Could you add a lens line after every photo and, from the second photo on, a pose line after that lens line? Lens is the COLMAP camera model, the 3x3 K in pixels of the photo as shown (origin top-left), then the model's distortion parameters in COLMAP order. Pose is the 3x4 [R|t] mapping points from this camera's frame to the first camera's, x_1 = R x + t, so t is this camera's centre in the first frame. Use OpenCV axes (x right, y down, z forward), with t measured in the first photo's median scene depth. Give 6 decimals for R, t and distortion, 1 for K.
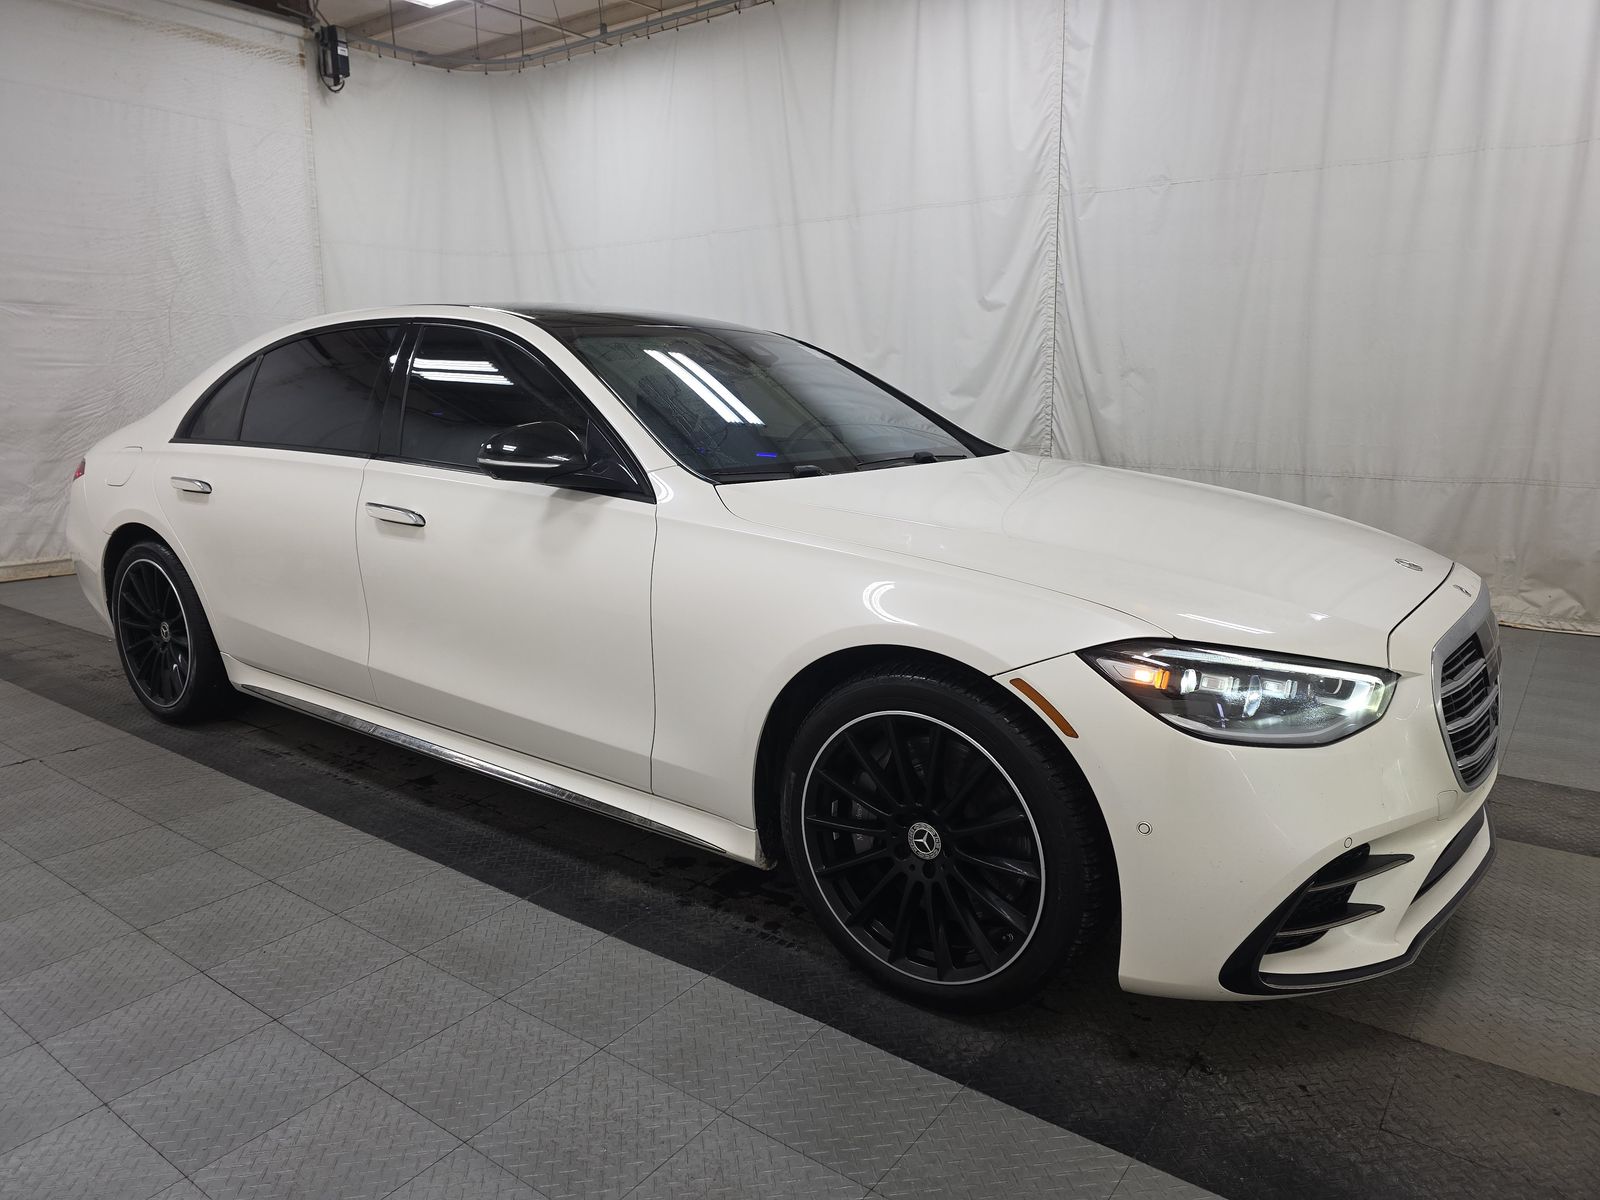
lens RADIAL K [[1061.4, 0, 809.2], [0, 1061.4, 590.3], [0, 0, 1]] dist [0.025910, -0.030047]
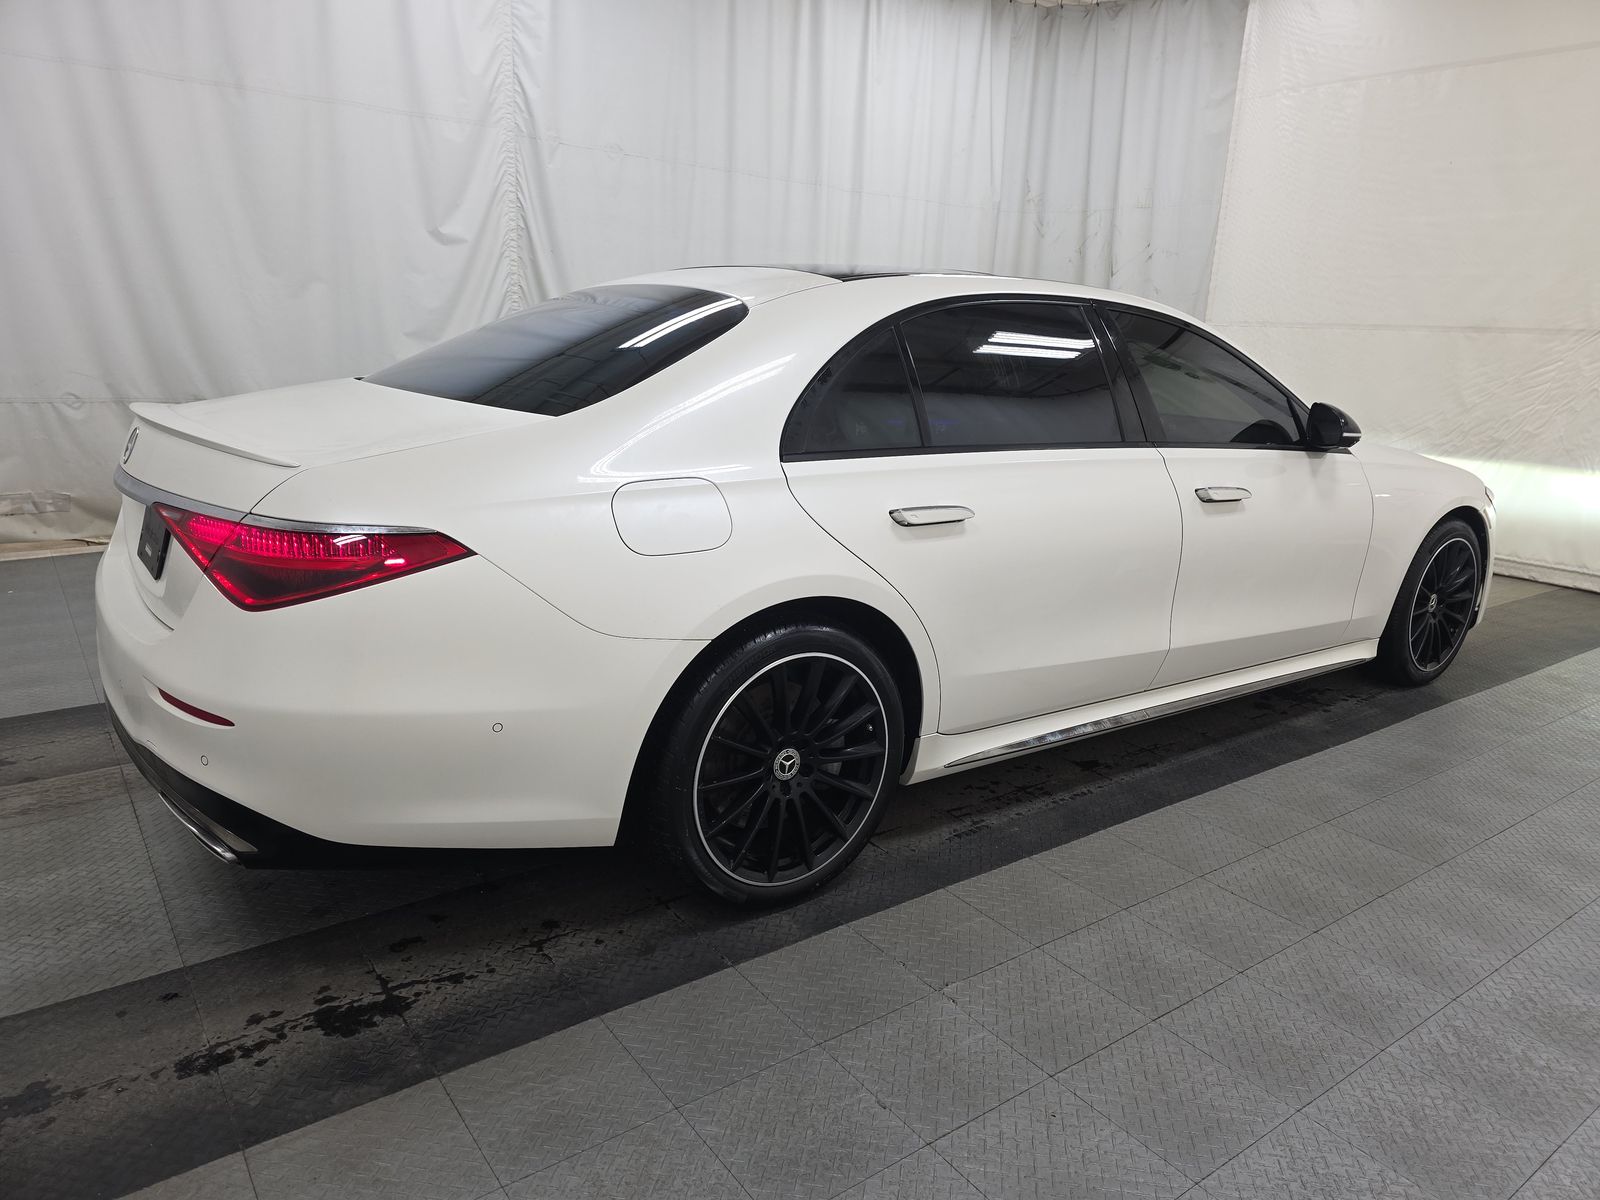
lens RADIAL K [[1061.4, 0, 803.9], [0, 1061.4, 597.3], [0, 0, 1]] dist [0.025910, -0.030047]
pose [[0.297786, -0.208146, 0.931664, -0.905047], [0.133168, 0.975456, 0.175365, -0.124581], [-0.945299, 0.071847, 0.318196, 0.624569]]
